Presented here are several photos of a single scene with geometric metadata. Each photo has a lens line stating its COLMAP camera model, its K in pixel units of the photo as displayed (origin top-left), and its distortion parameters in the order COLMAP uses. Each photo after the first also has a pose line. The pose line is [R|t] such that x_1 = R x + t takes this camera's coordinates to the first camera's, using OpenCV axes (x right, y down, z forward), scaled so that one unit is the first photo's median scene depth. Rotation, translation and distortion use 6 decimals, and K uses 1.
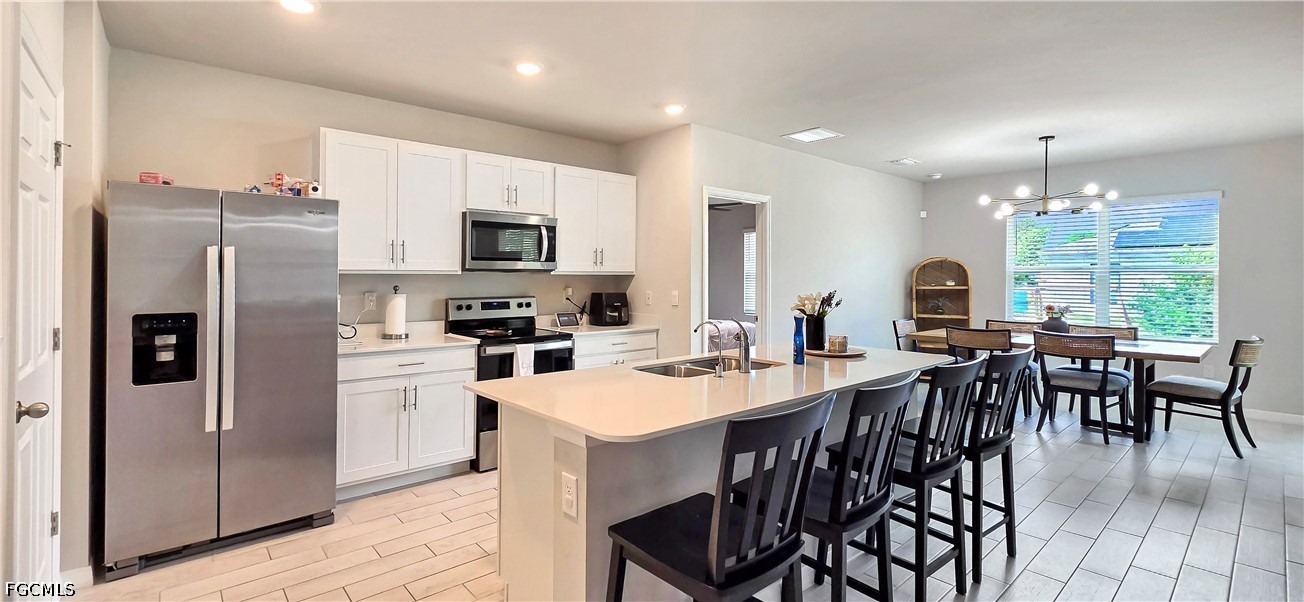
lens RADIAL K [[575.8, 0, 646.0], [0, 575.8, 304.8], [0, 0, 1]] dist [-0.016758, 0.000823]
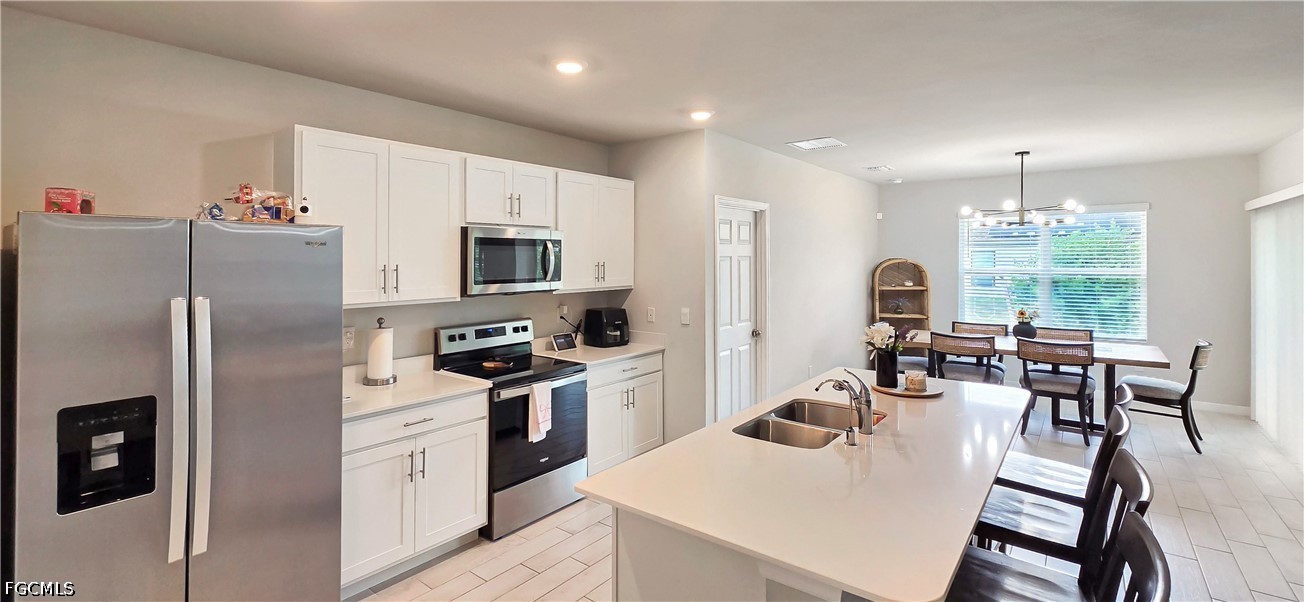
lens RADIAL K [[573.5, 0, 649.4], [0, 573.5, 268.0], [0, 0, 1]] dist [-0.017167, 0.000111]
pose [[0.982224, -0.006983, 0.187584, -0.191553], [0.011990, 0.999601, -0.025575, -0.070575], [-0.187331, 0.027369, 0.981916, 0.118278]]
